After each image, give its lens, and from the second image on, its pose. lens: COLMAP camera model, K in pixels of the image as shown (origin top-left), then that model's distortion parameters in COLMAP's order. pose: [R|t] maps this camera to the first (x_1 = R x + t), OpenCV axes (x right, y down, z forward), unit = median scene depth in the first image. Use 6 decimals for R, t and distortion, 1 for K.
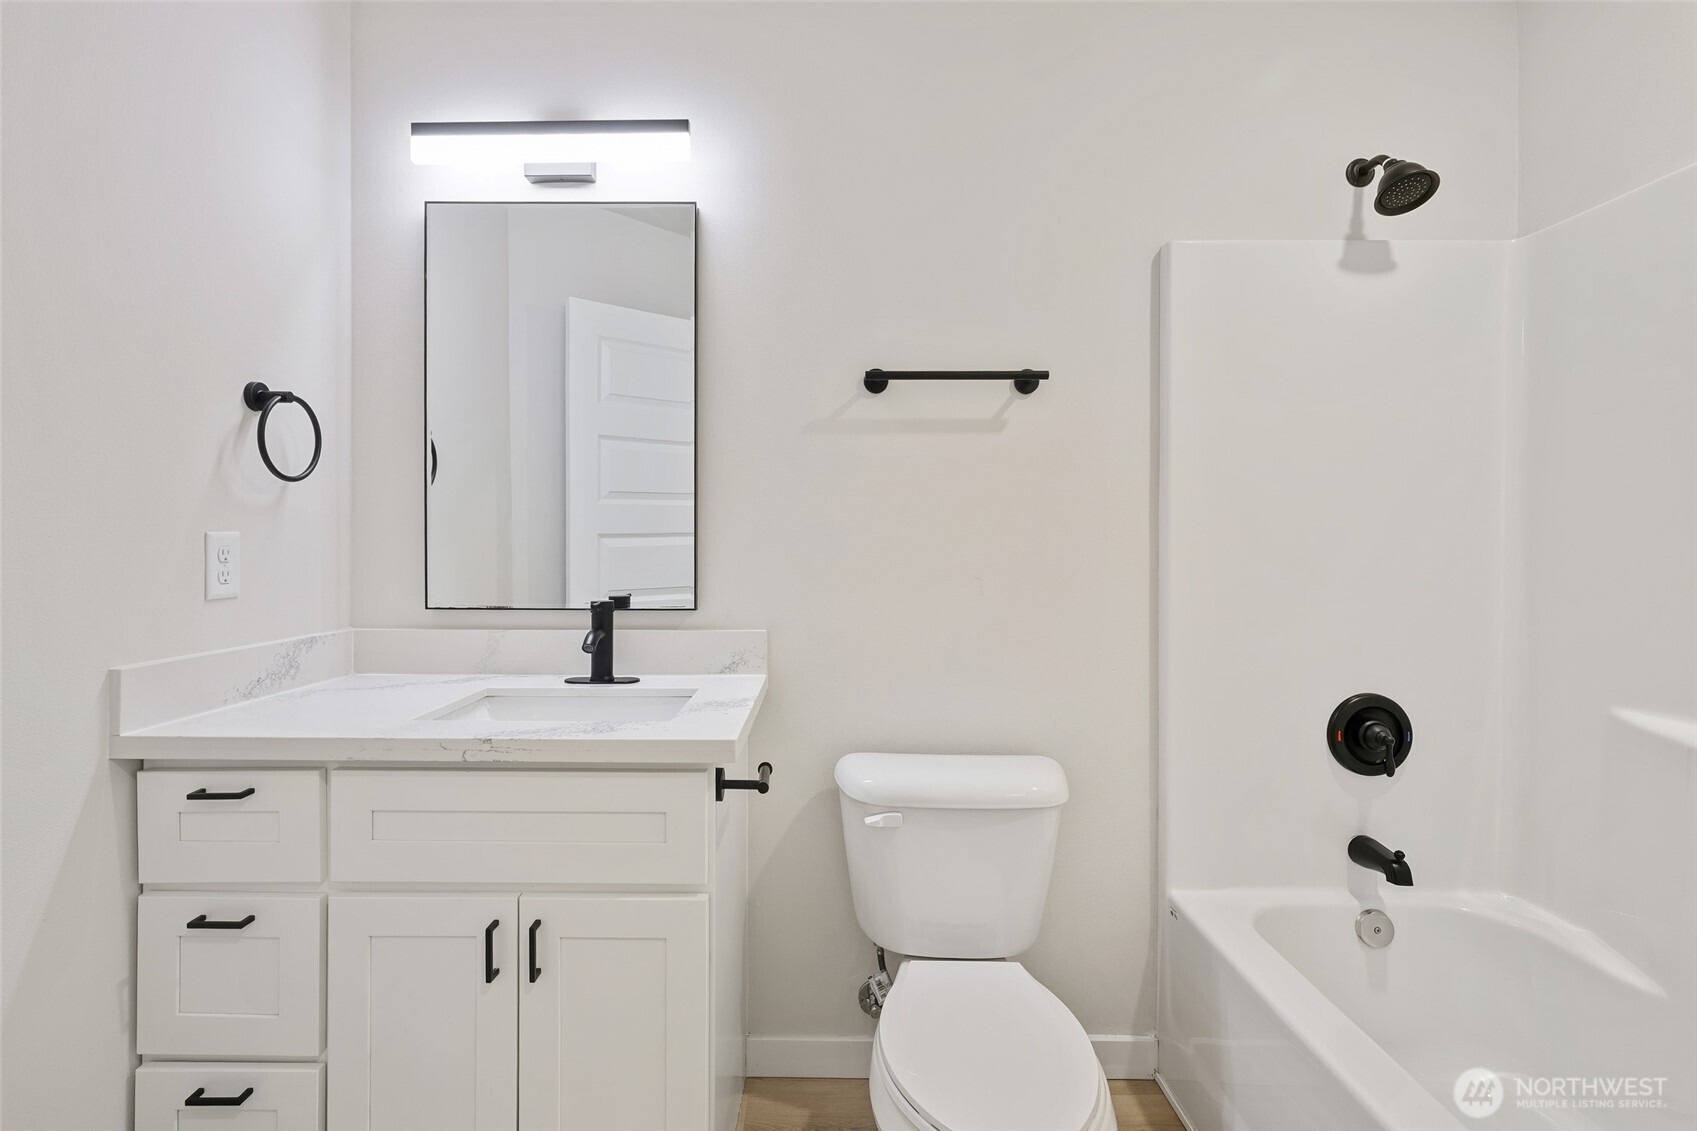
lens RADIAL K [[811.6, 0, 837.7], [0, 811.6, 543.7], [0, 0, 1]] dist [-0.000787, -0.000813]
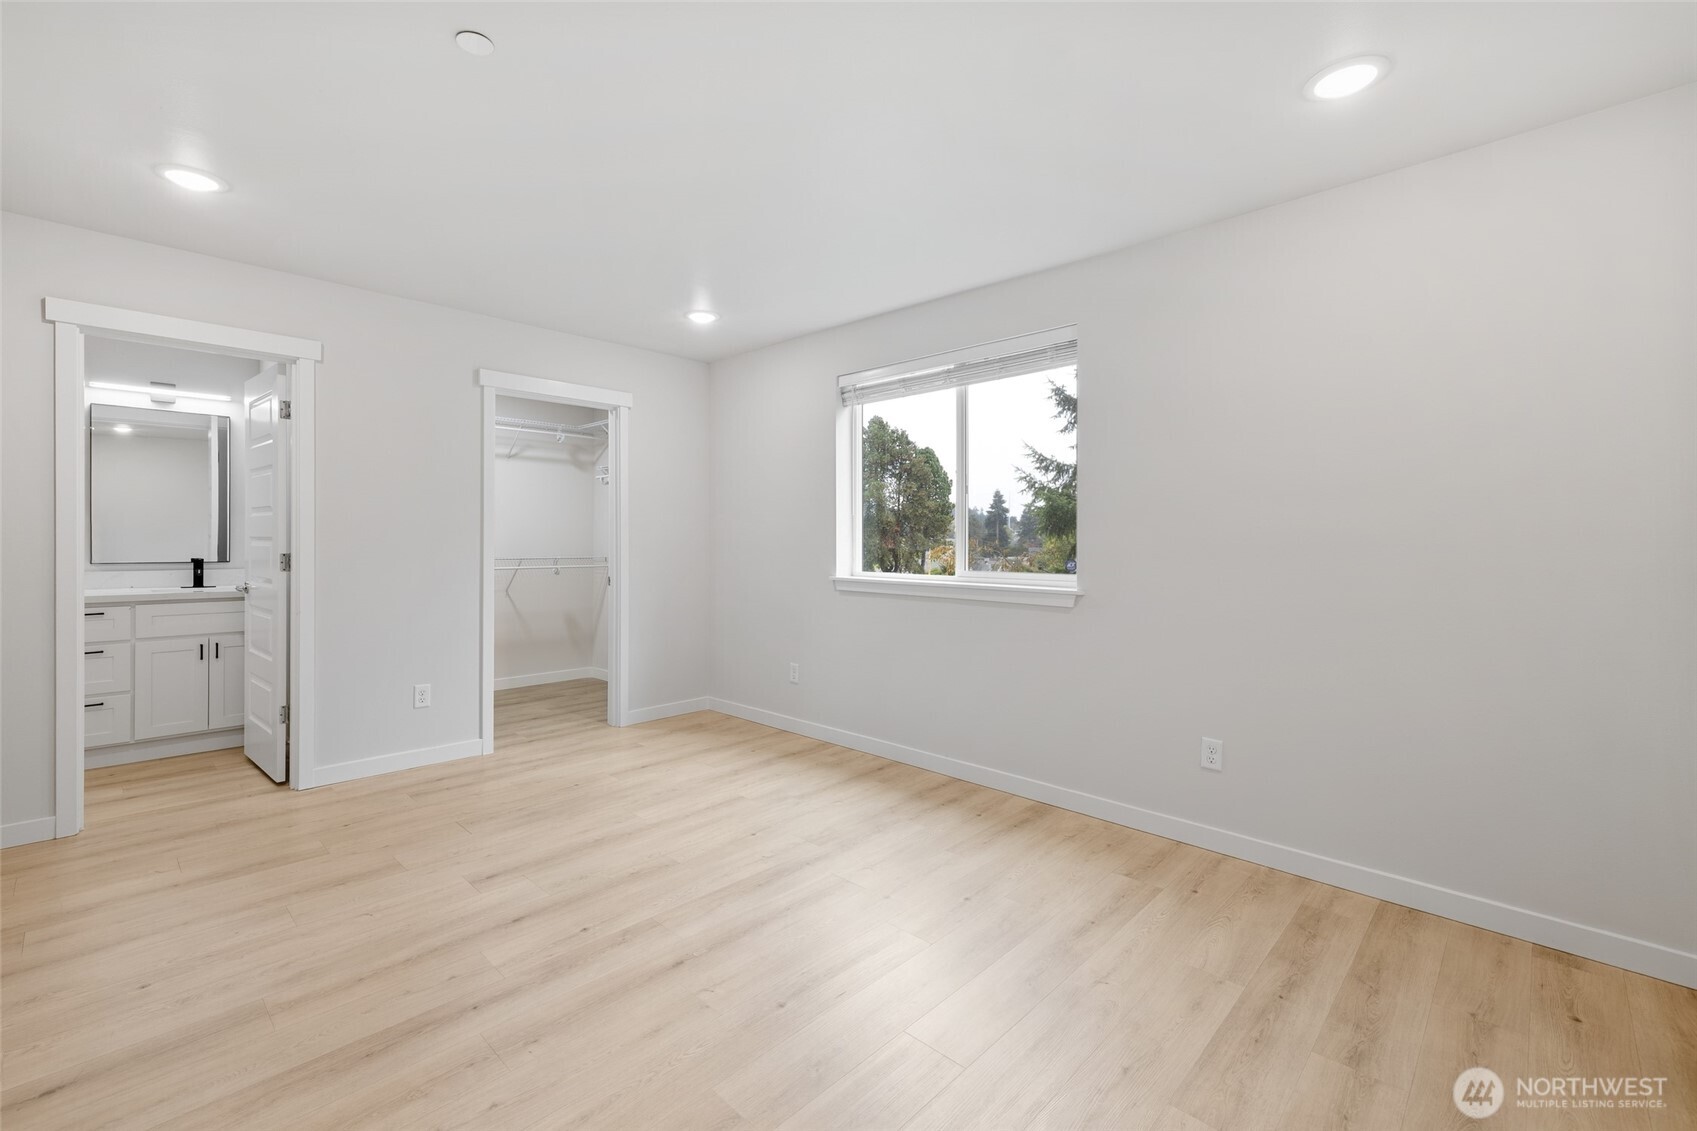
lens RADIAL K [[737.0, 0, 842.2], [0, 737.0, 544.9], [0, 0, 1]] dist [0.001173, 0.000429]
pose [[0.680292, 0.001001, 0.732941, -0.670655], [-0.006725, 0.999966, 0.004876, -0.009613], [-0.732911, -0.008246, 0.680275, -2.518151]]
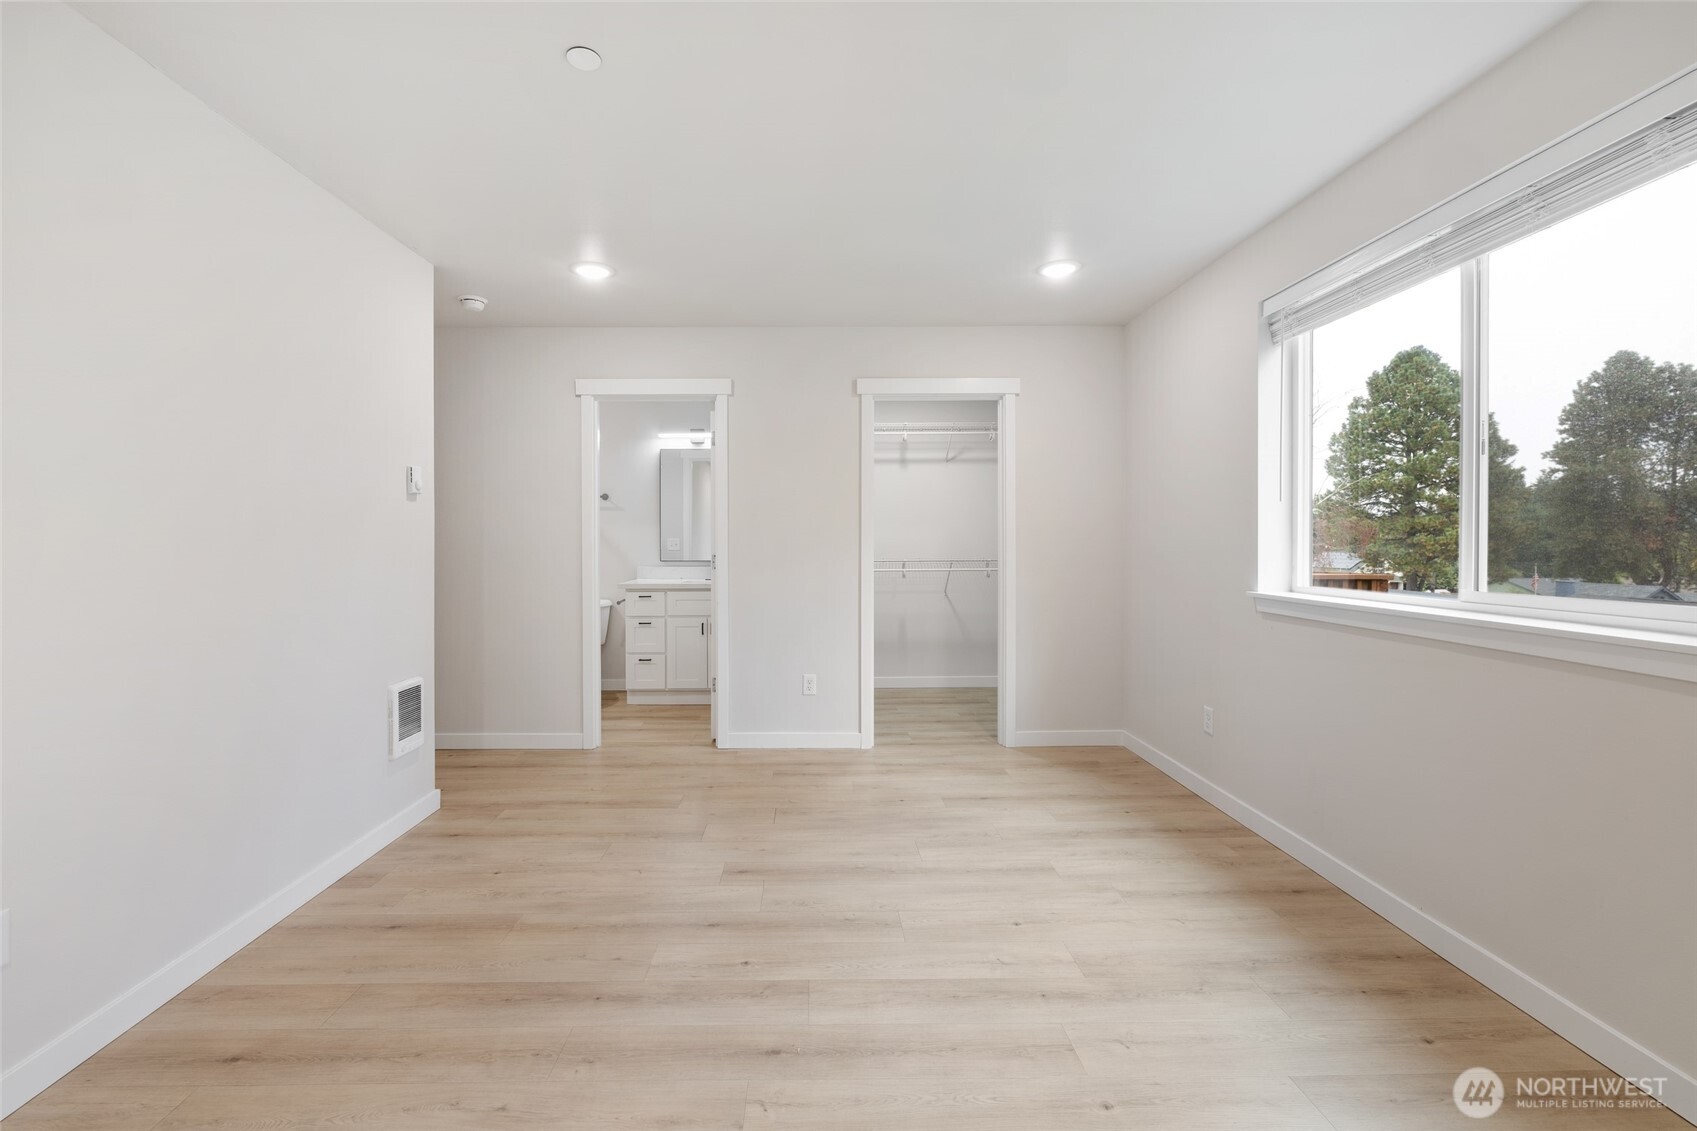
lens RADIAL K [[723.7, 0, 815.3], [0, 723.7, 552.3], [0, 0, 1]] dist [-0.000589, 0.000020]
pose [[0.999837, -0.003399, 0.017715, 0.132459], [0.003120, 0.999871, 0.015746, -0.013092], [-0.017767, -0.015688, 0.999719, -2.479378]]
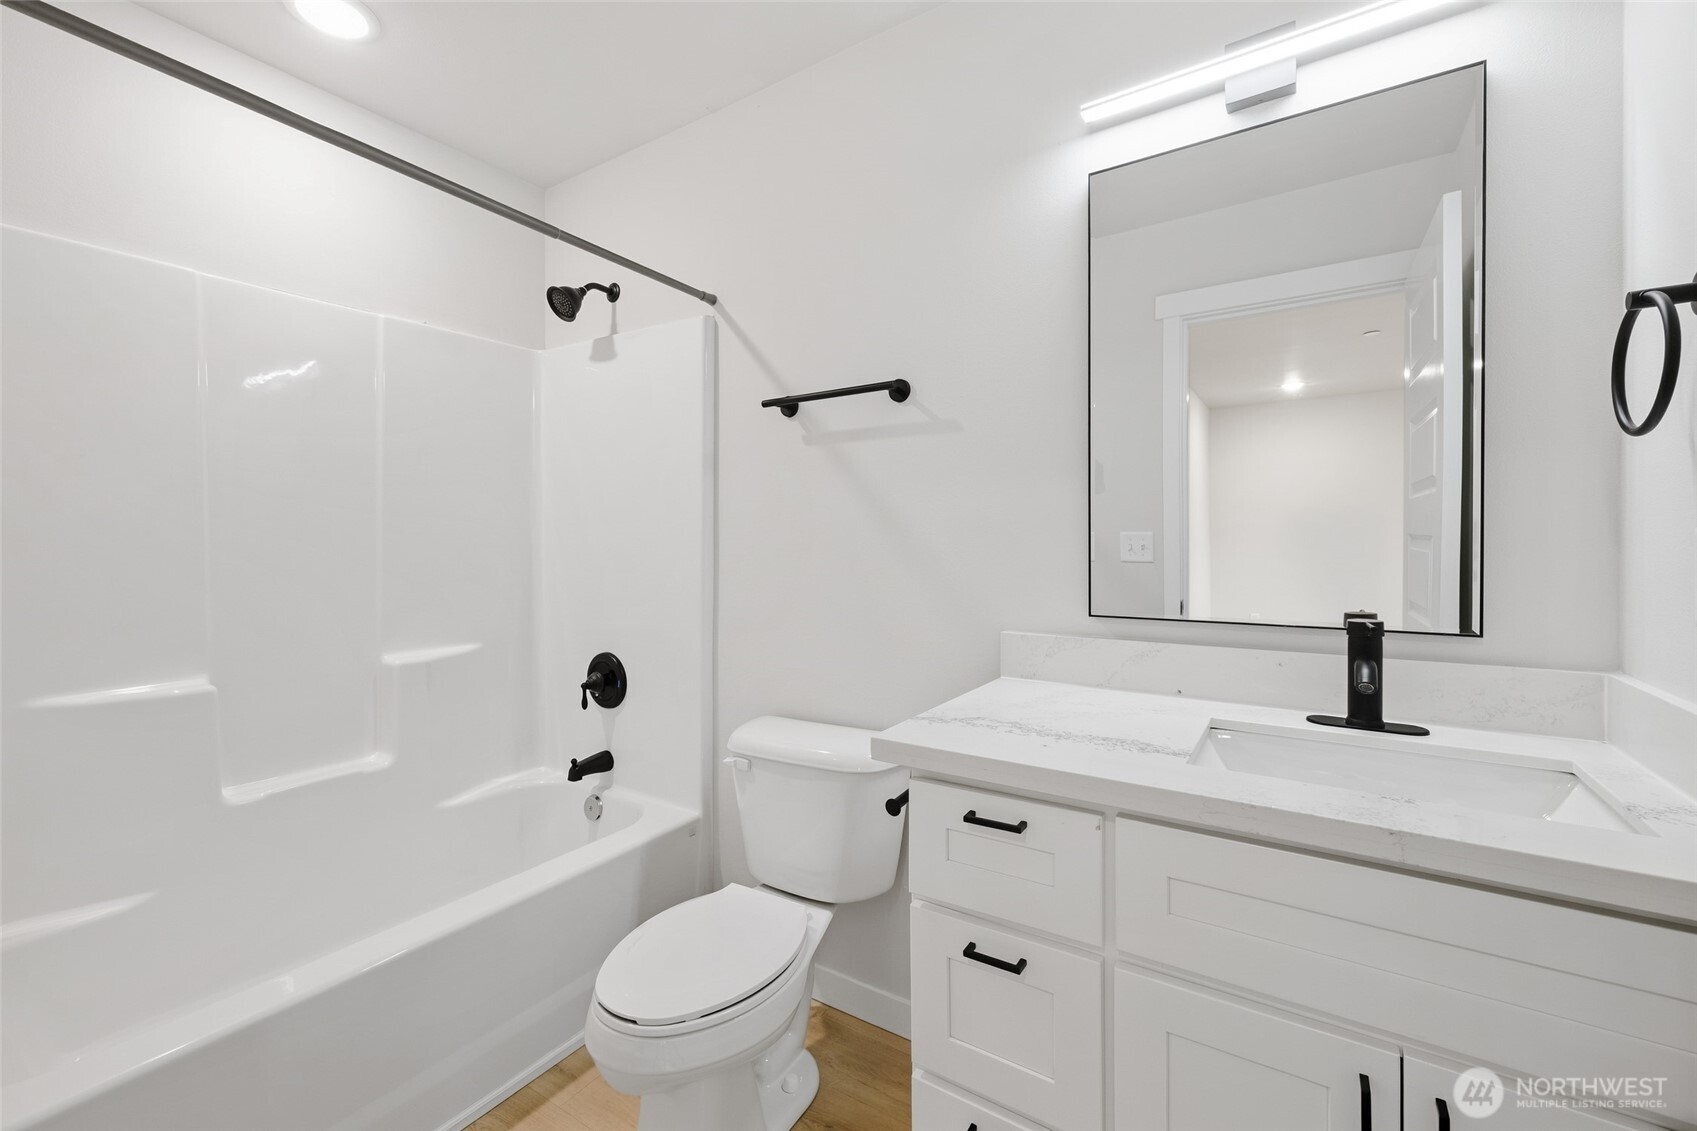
lens RADIAL K [[723.7, 0, 815.3], [0, 723.7, 552.3], [0, 0, 1]] dist [-0.000589, 0.000020]
pose [[0.839763, 0.002431, -0.542948, -0.362927], [0.001179, 0.999979, 0.006300, 0.001977], [0.542952, -0.005930, 0.839743, 0.158849]]
